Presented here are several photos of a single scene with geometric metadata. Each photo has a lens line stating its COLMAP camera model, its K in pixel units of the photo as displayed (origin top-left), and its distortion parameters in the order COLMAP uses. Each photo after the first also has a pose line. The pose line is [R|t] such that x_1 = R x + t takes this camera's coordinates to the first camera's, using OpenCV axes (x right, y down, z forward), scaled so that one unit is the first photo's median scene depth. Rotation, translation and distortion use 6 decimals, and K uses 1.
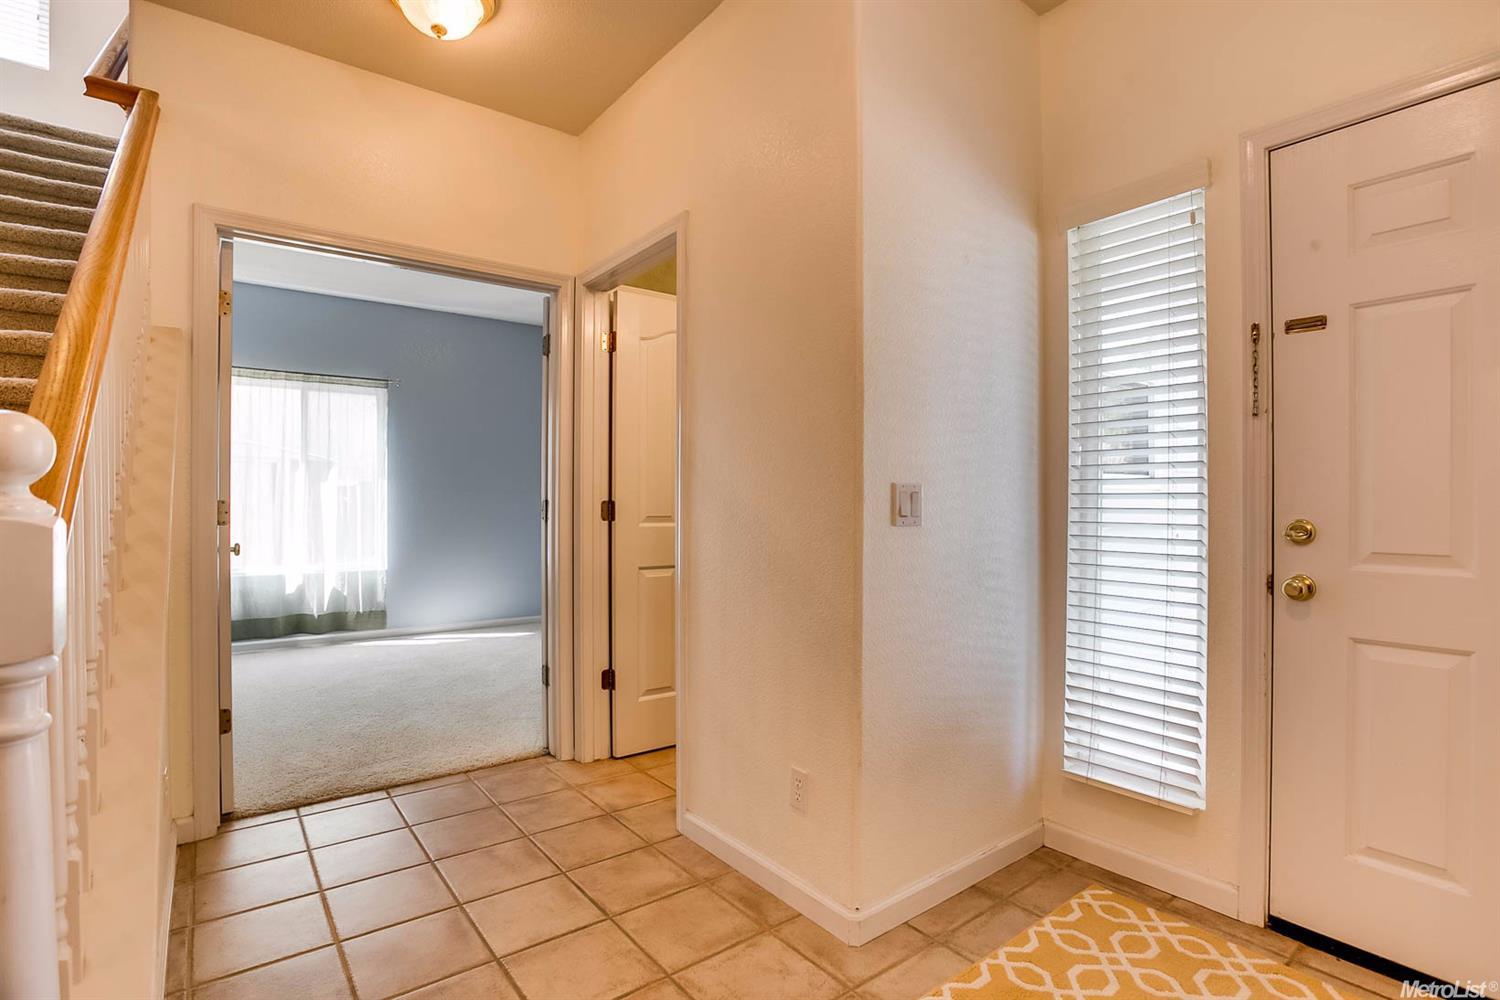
lens RADIAL K [[728.9, 0, 751.4], [0, 728.9, 495.6], [0, 0, 1]] dist [-0.034271, 0.002011]
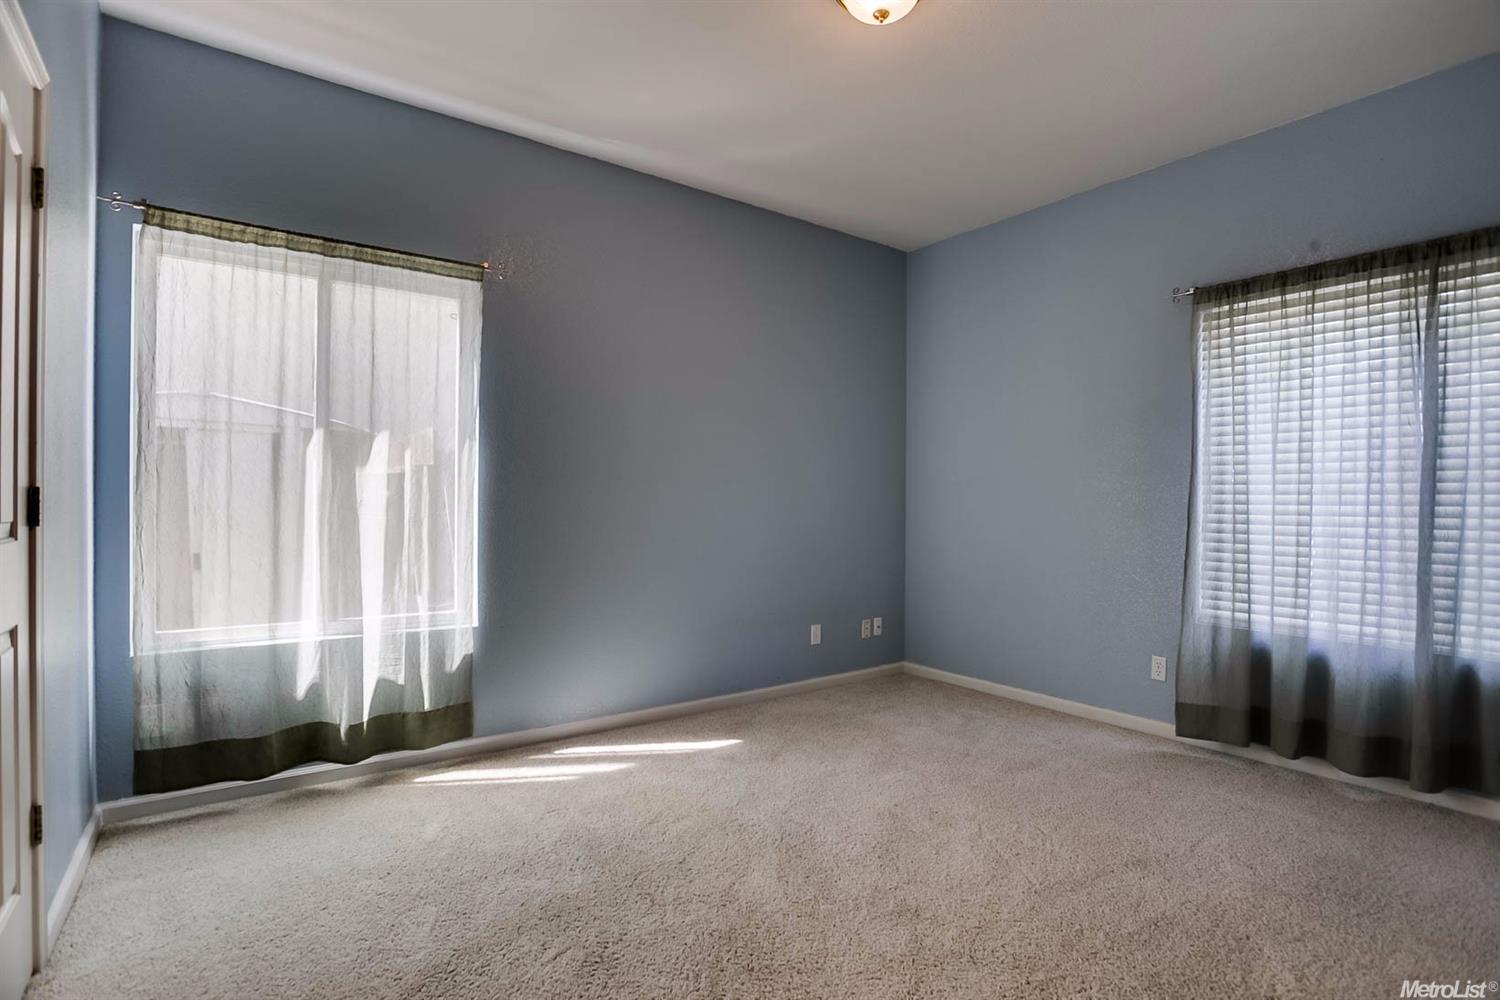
lens RADIAL K [[728.9, 0, 749.2], [0, 728.9, 510.2], [0, 0, 1]] dist [-0.034271, 0.002011]
pose [[0.999547, -0.000176, -0.030086, -0.306293], [0.000054, 0.999992, -0.004047, 0.017565], [0.030087, 0.004044, 0.999539, 0.502677]]
